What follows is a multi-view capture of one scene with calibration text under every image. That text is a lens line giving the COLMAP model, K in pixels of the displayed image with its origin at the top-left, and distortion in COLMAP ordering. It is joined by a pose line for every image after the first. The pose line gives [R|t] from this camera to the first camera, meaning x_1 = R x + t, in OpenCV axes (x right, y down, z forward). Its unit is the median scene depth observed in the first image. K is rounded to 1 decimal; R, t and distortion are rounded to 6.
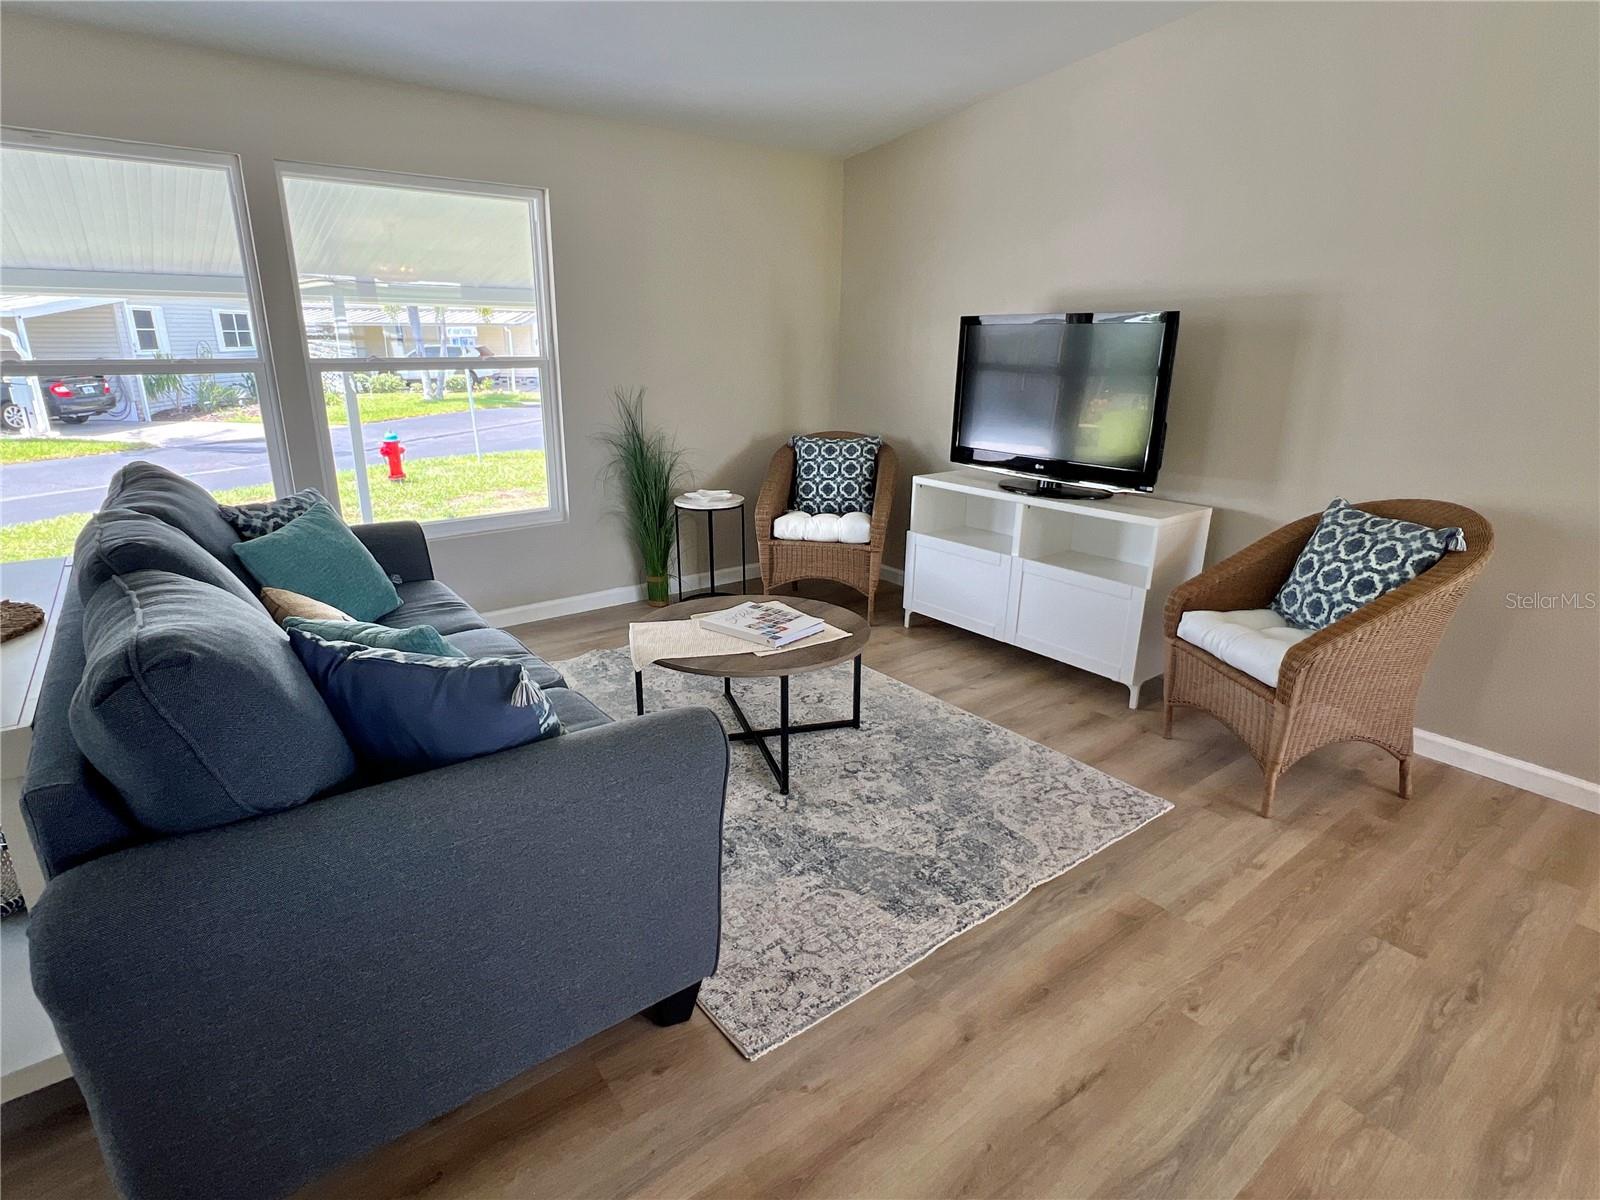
lens RADIAL K [[829.7, 0, 790.4], [0, 829.7, 597.5], [0, 0, 1]] dist [-0.000955, -0.000197]
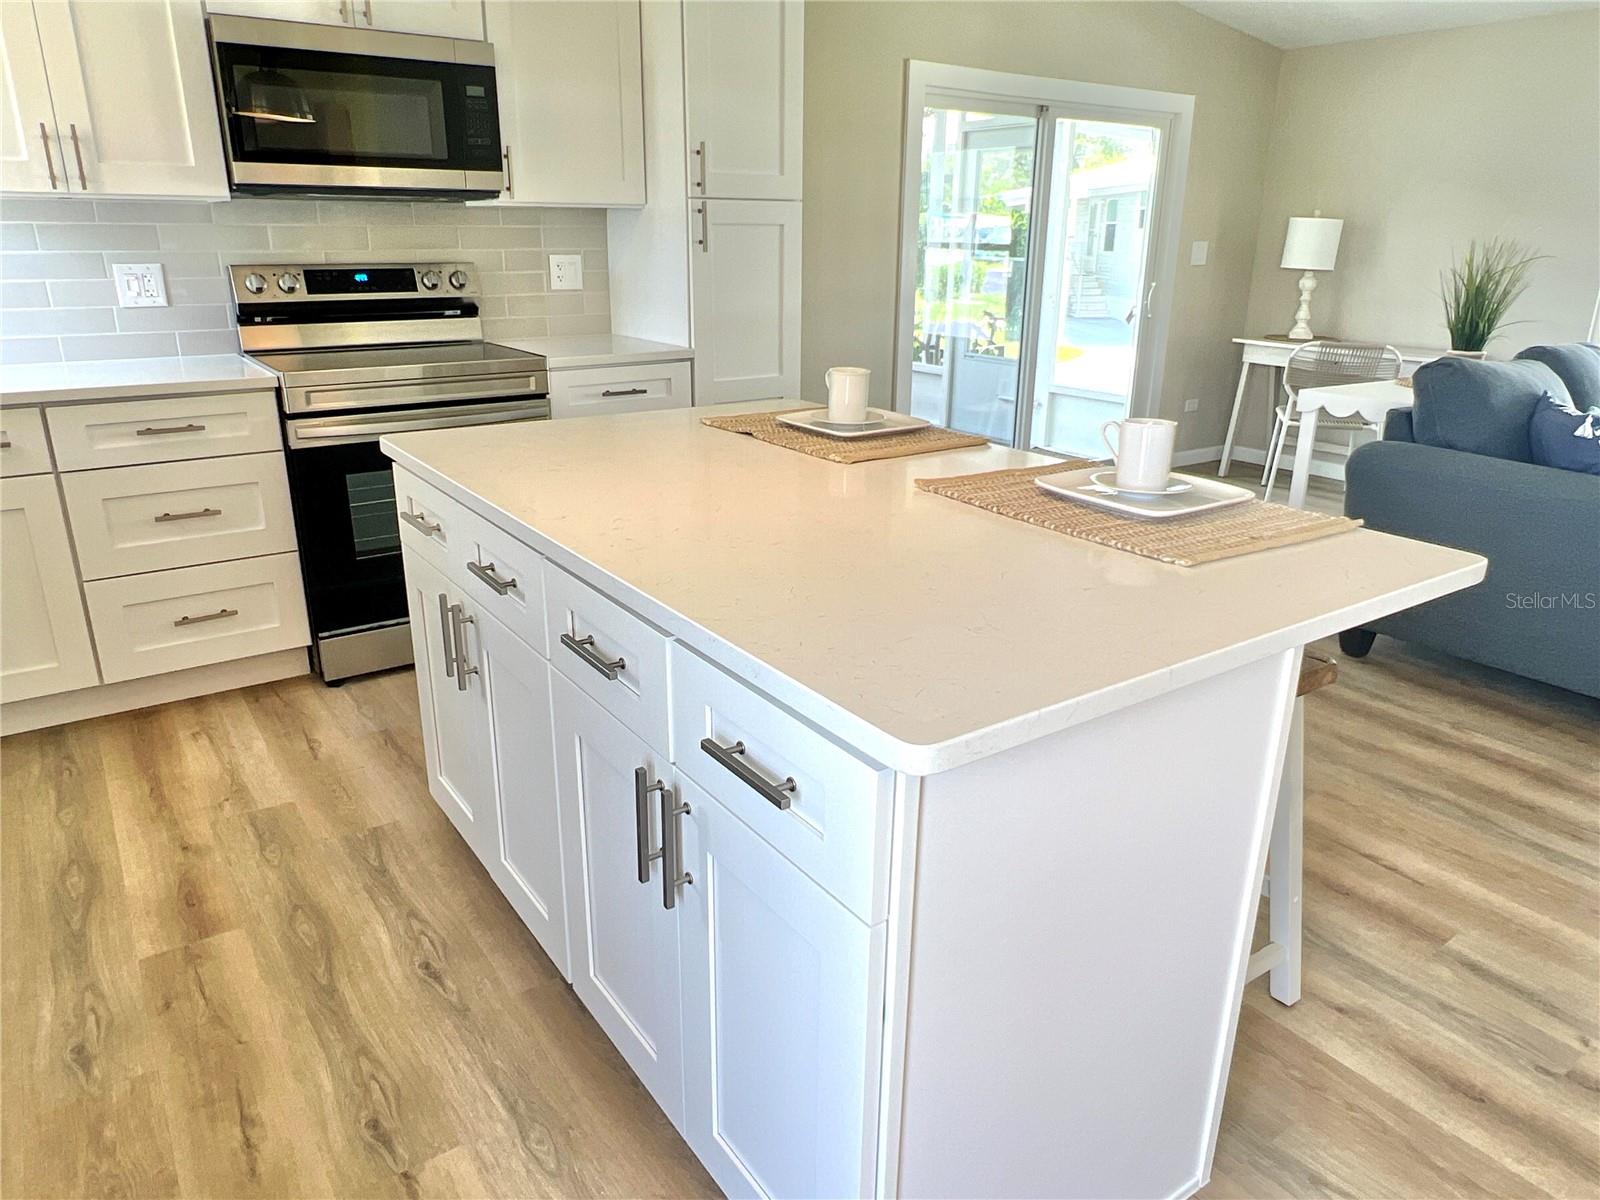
lens RADIAL K [[1072.1, 0, 798.5], [0, 1072.1, 597.4], [0, 0, 1]] dist [-0.007806, -0.000648]
pose [[-0.051275, 0.309688, -0.949455, 0.994990], [-0.310504, 0.898643, 0.309883, 0.125459], [0.949188, 0.310699, 0.050081, -0.282453]]
